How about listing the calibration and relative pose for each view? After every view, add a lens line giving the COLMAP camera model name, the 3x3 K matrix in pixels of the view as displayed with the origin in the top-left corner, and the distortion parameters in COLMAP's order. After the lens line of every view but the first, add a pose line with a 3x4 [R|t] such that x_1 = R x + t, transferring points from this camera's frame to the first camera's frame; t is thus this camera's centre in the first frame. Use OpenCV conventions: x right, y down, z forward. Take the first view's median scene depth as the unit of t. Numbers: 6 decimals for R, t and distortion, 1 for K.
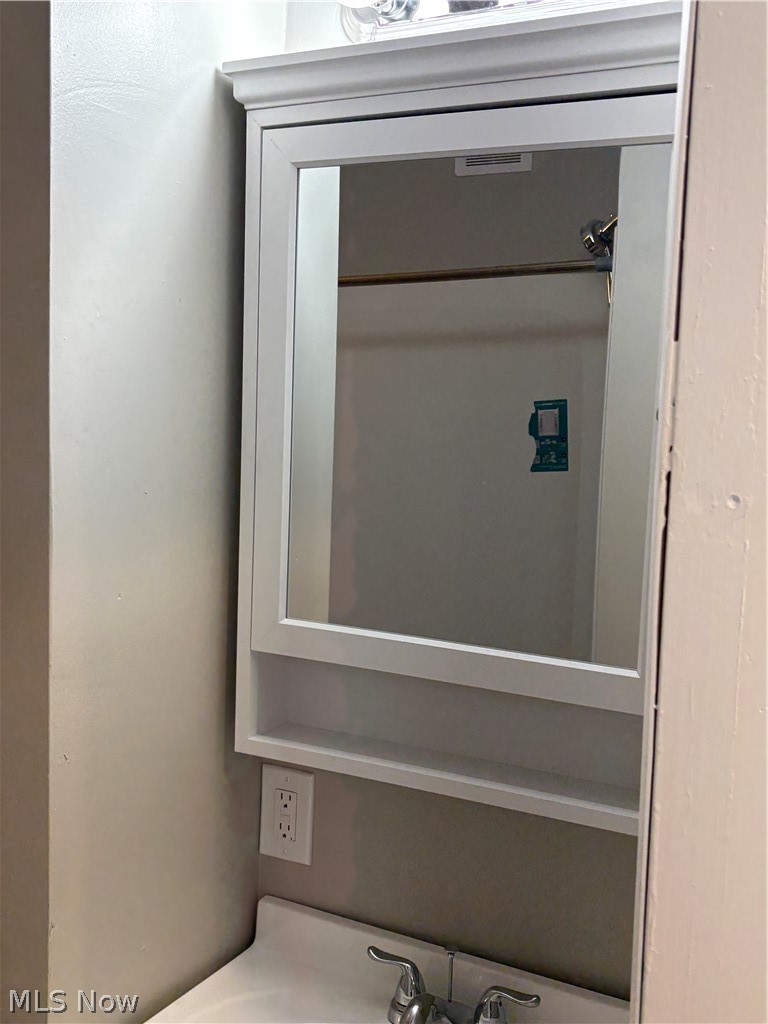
lens RADIAL K [[1057.6, 0, 355.5], [0, 1057.6, 512.8], [0, 0, 1]] dist [0.185966, -0.544937]
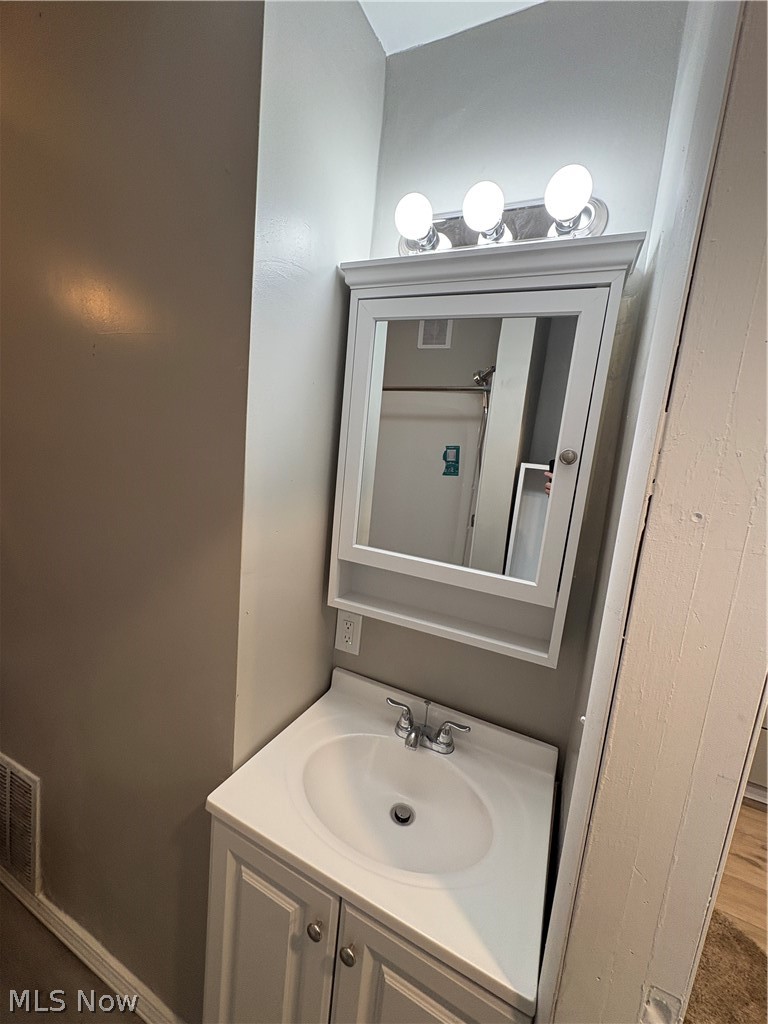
lens RADIAL K [[407.3, 0, 380.3], [0, 407.3, 509.4], [0, 0, 1]] dist [0.000852, 0.000235]
pose [[0.996676, 0.049710, 0.064538, -0.071616], [-0.053389, 0.996969, 0.056590, -0.015161], [-0.061529, -0.059848, 0.996309, 0.211775]]
